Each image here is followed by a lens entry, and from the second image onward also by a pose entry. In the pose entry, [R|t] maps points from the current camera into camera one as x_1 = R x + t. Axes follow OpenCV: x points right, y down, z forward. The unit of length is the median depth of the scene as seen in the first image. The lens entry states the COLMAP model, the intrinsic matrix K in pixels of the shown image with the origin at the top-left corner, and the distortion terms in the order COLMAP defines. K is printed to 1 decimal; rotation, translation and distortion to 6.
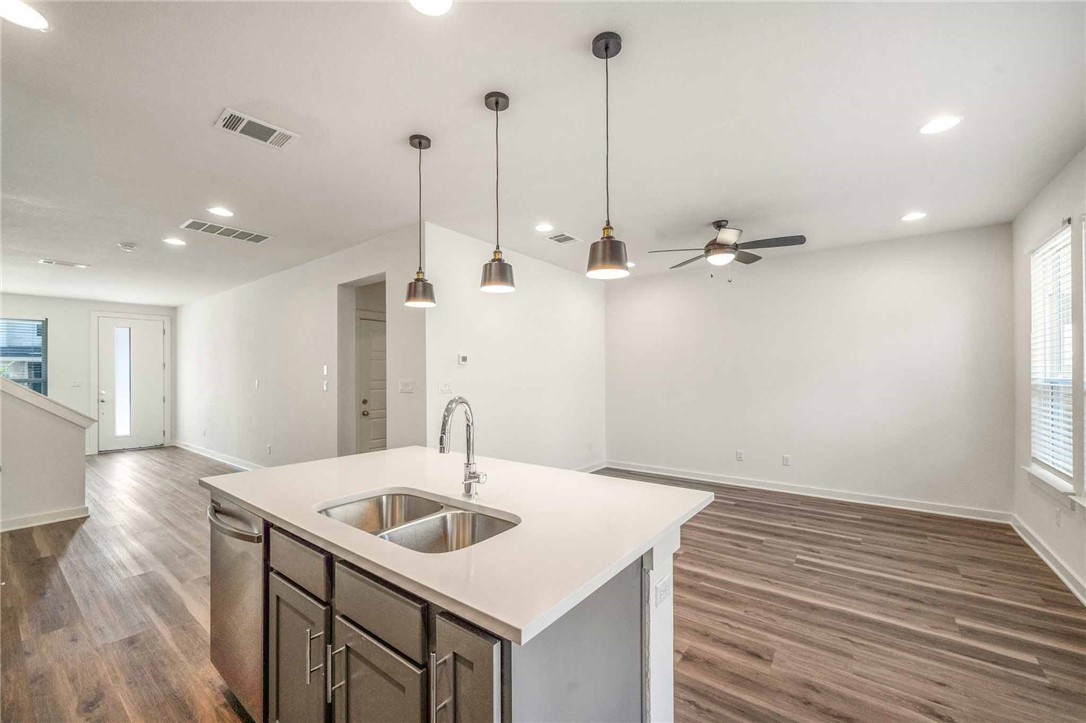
lens RADIAL K [[430.7, 0, 542.1], [0, 430.7, 371.0], [0, 0, 1]] dist [-0.001516, 0.000181]
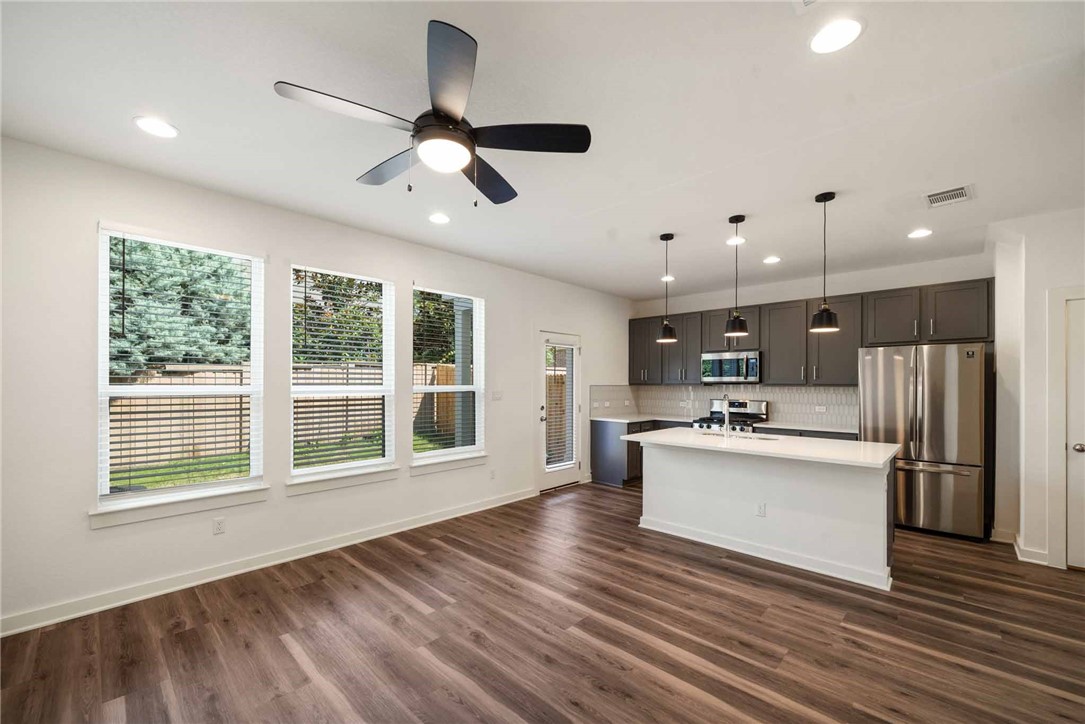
lens RADIAL K [[436.1, 0, 543.3], [0, 436.1, 383.6], [0, 0, 1]] dist [0.000209, 0.000026]
pose [[-0.994691, 0.000268, 0.102902, 0.291959], [-0.000576, 0.999966, -0.008171, 0.009036], [-0.102901, -0.008187, -0.994658, 1.739214]]
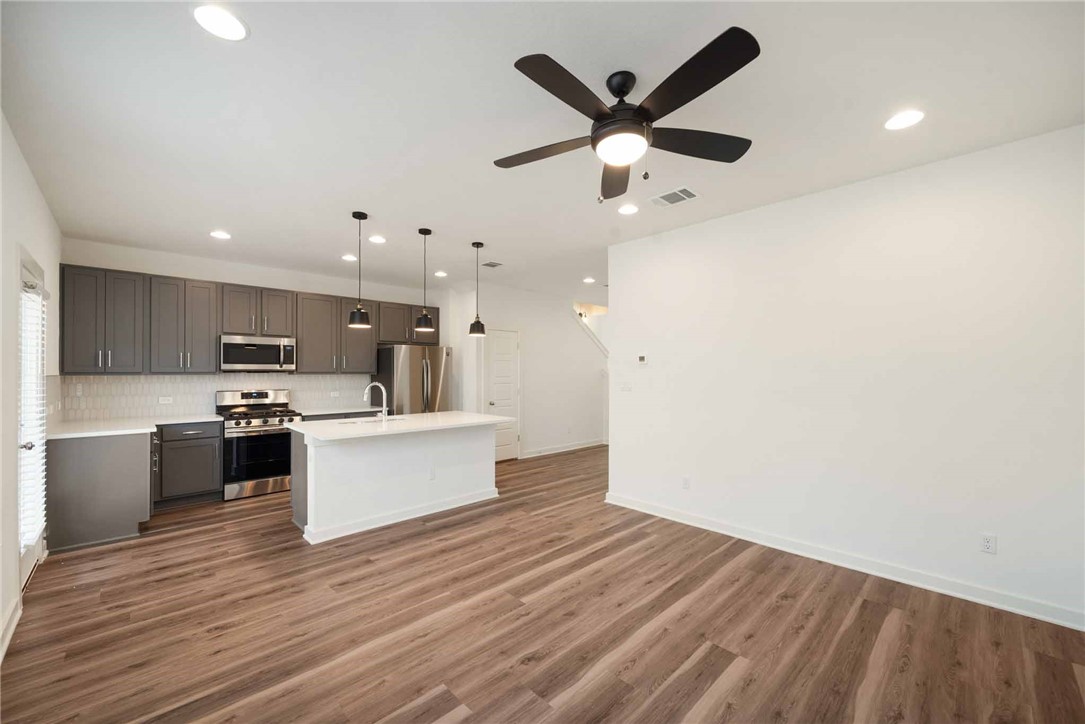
lens RADIAL K [[423.9, 0, 542.2], [0, 423.9, 369.8], [0, 0, 1]] dist [-0.002838, -0.000218]
pose [[-0.143643, -0.002403, -0.989627, 1.083200], [0.008340, 0.999959, -0.003639, 0.000272], [0.989594, -0.008776, -0.143617, 1.142198]]
